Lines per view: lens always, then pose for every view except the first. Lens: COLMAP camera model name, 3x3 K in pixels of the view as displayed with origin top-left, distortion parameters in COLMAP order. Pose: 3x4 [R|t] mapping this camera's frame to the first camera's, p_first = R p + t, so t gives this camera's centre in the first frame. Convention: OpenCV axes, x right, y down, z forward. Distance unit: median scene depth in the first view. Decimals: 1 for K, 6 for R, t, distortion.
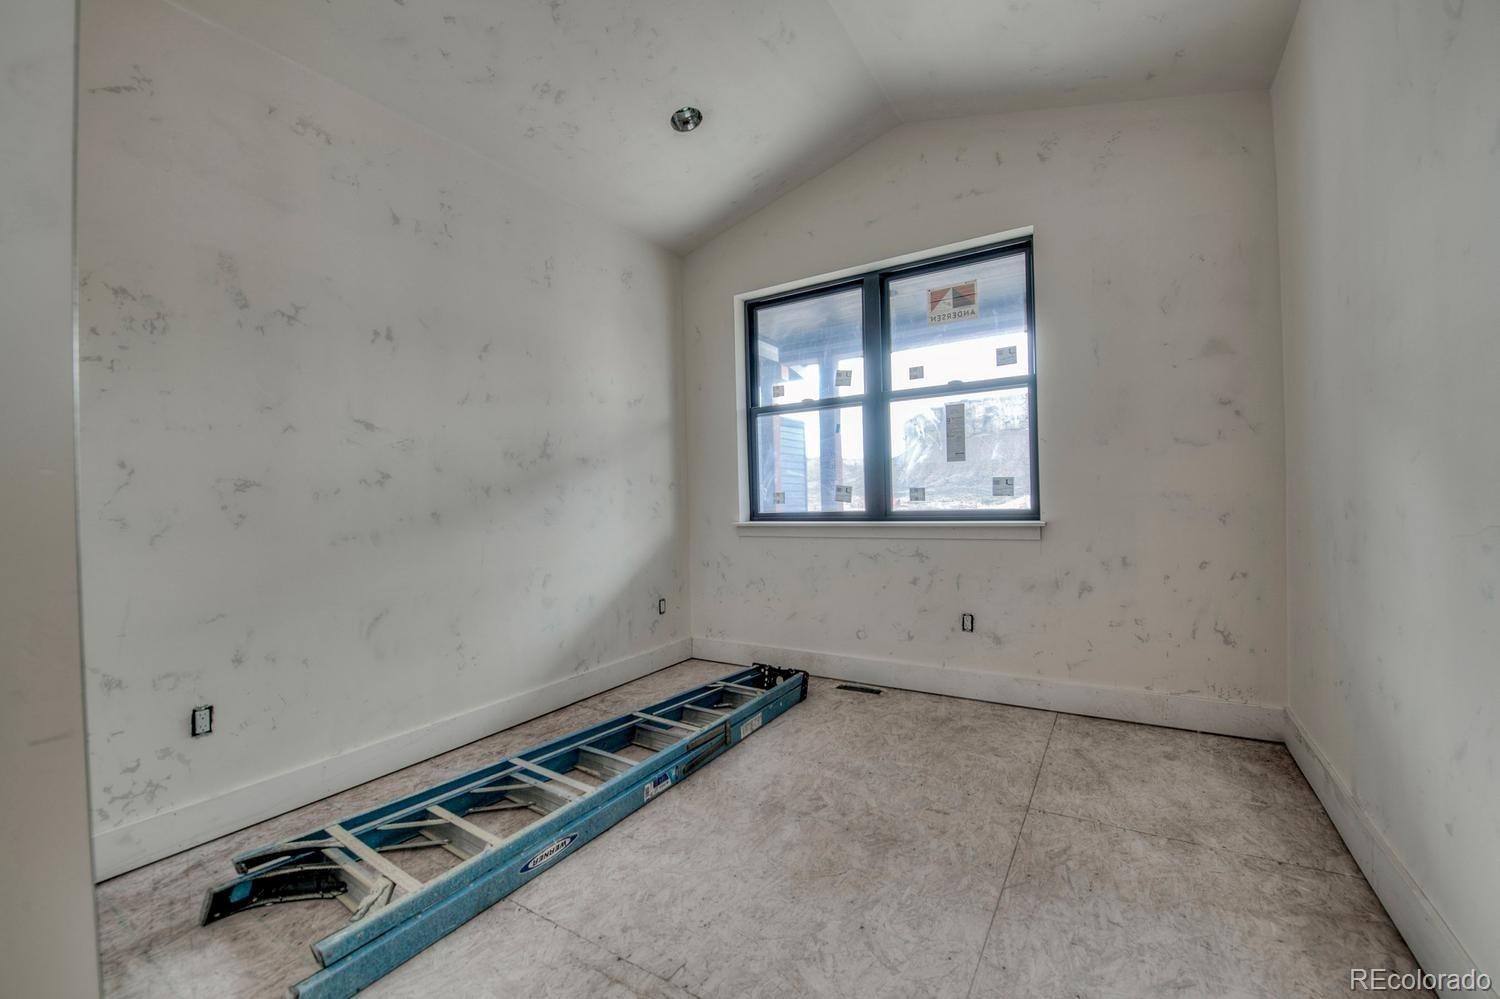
lens RADIAL K [[612.0, 0, 747.7], [0, 612.0, 499.0], [0, 0, 1]] dist [-0.020048, -0.000766]
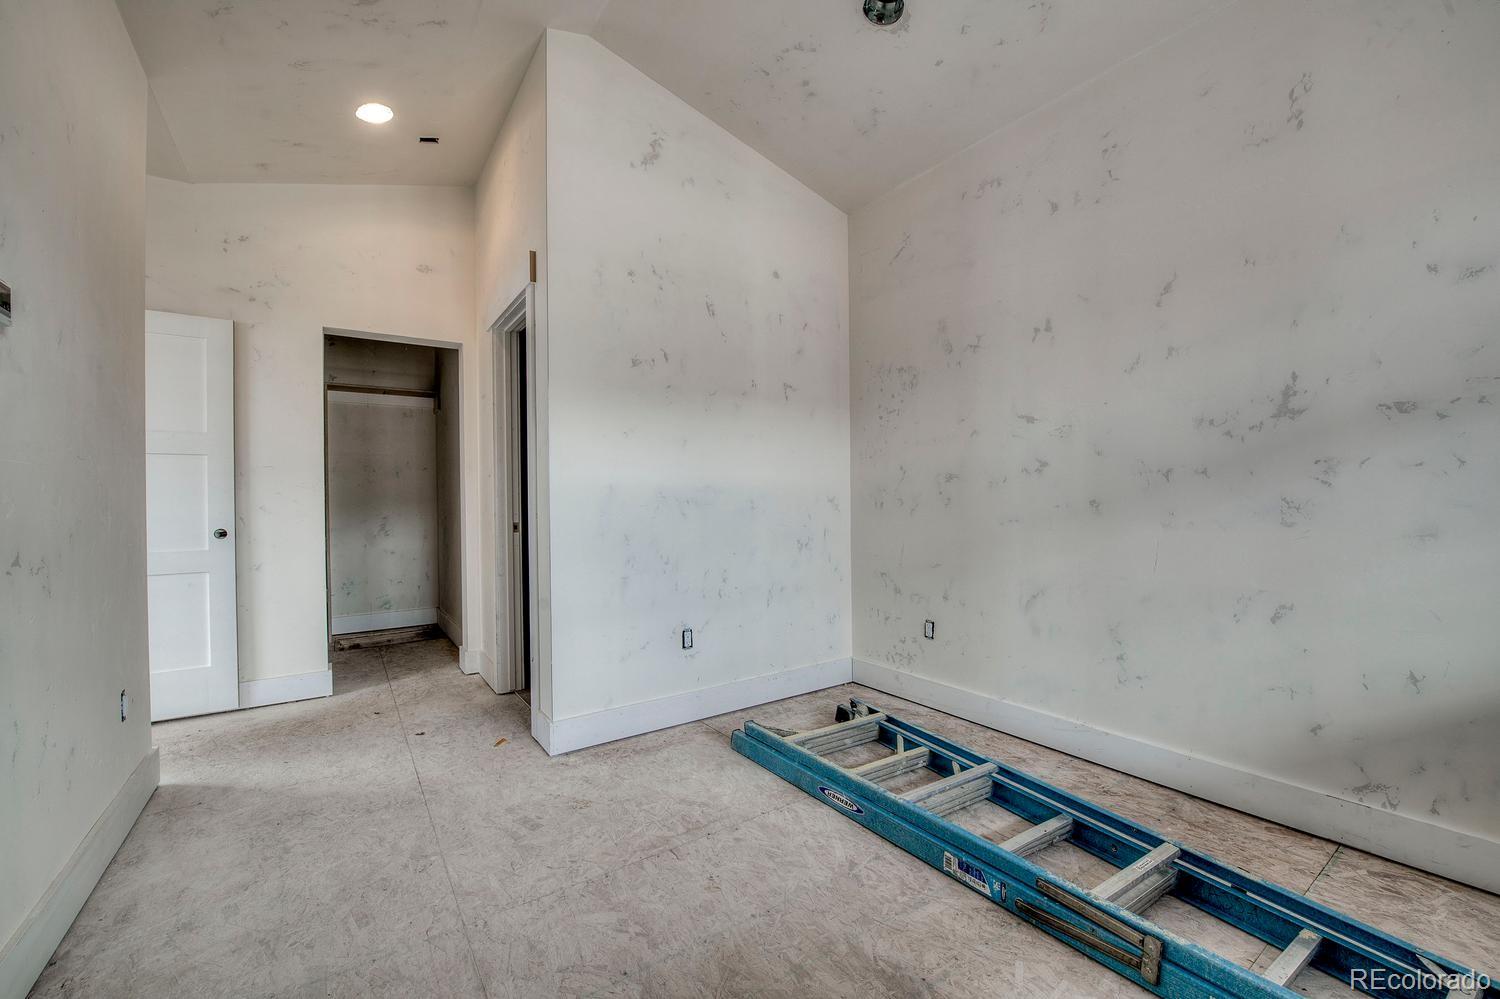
lens RADIAL K [[612.0, 0, 747.7], [0, 612.0, 499.0], [0, 0, 1]] dist [-0.020048, -0.000766]
pose [[-0.407579, 0.030164, -0.912672, 0.629081], [0.022847, 0.999478, 0.022830, -0.014597], [0.912884, -0.011546, -0.408055, 1.058027]]
